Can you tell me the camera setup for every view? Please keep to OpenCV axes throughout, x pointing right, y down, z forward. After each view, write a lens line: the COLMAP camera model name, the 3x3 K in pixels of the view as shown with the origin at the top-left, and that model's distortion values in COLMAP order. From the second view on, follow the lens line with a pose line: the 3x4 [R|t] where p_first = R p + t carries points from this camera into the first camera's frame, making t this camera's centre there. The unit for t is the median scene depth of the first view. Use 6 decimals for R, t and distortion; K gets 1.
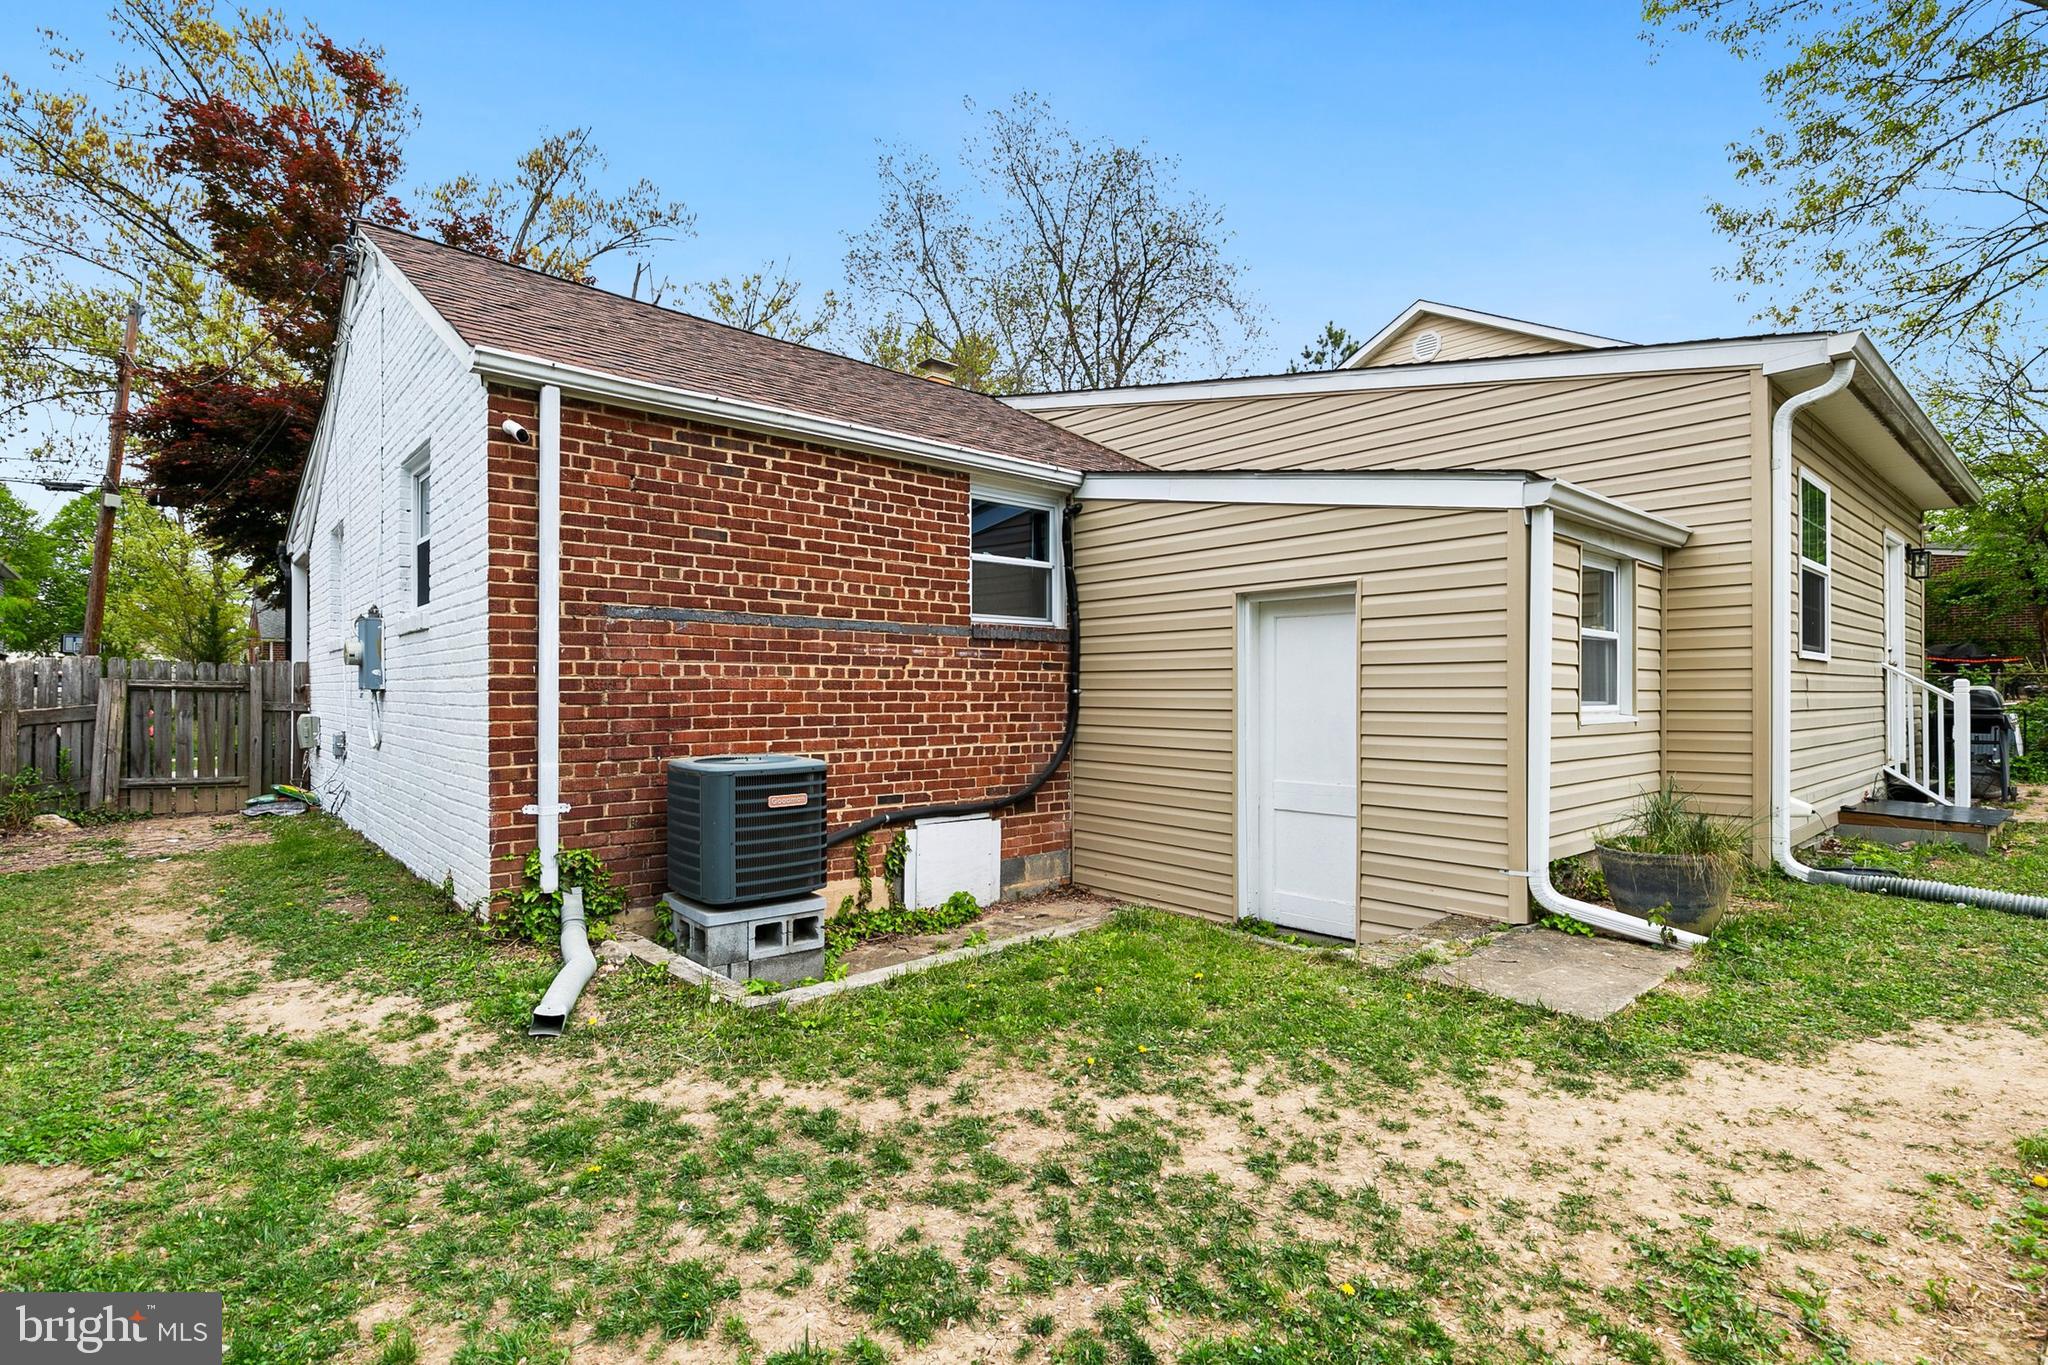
lens RADIAL K [[985.9, 0, 1023.3], [0, 985.9, 688.5], [0, 0, 1]] dist [-0.001382, 0.000577]
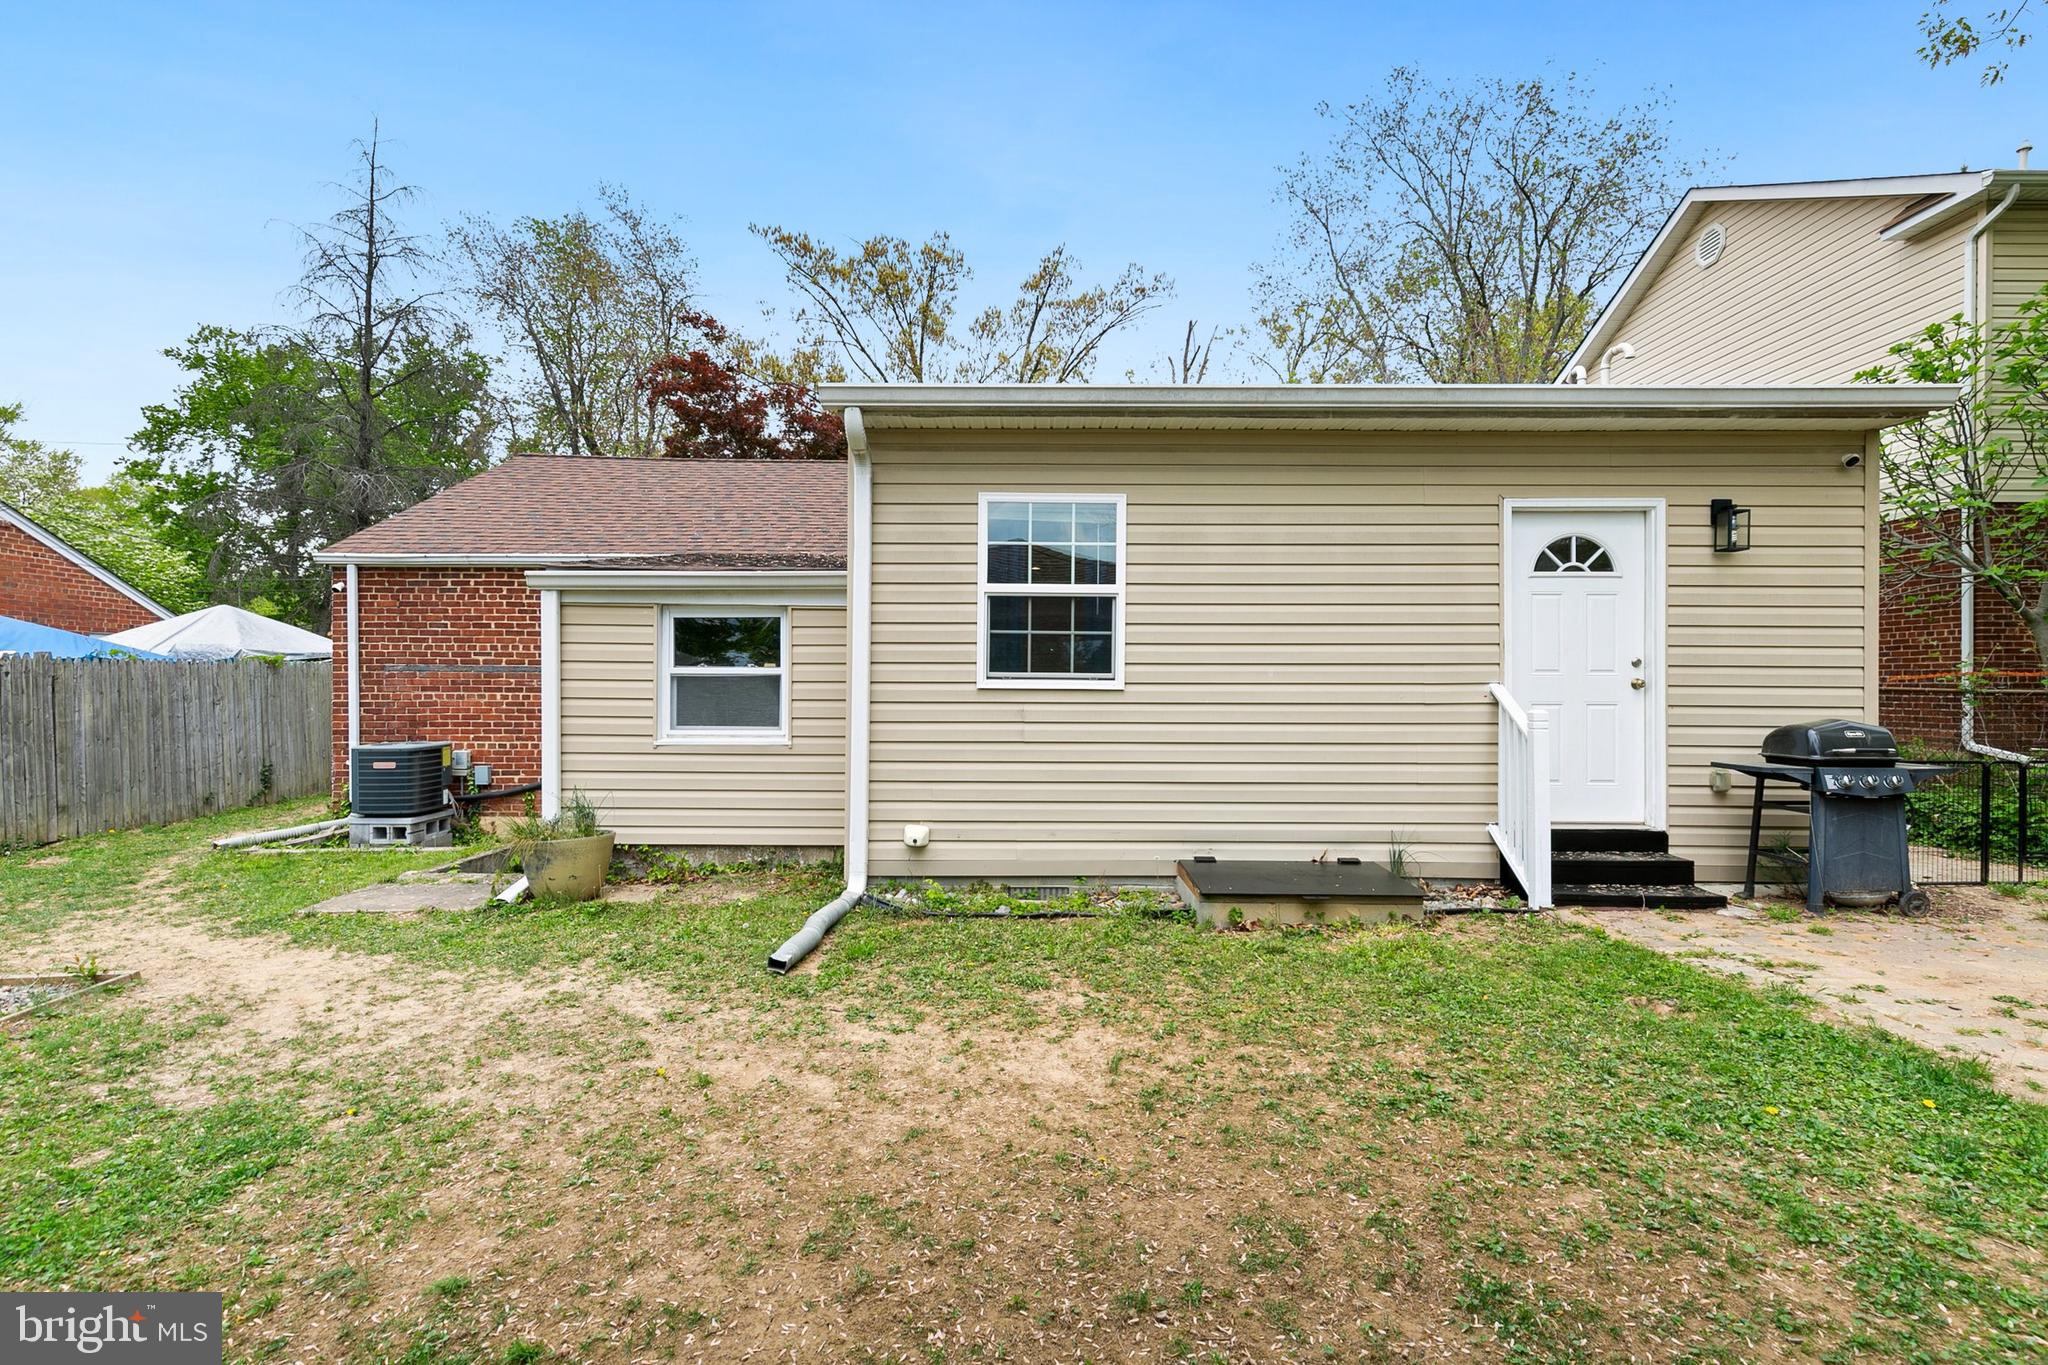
lens RADIAL K [[936.7, 0, 1022.3], [0, 936.7, 684.7], [0, 0, 1]] dist [0.014881, -0.001192]
pose [[0.749906, -0.000582, -0.661544, 1.745713], [0.000577, 1.000000, -0.000226, -0.040748], [0.661544, -0.000212, 0.749906, 0.387558]]
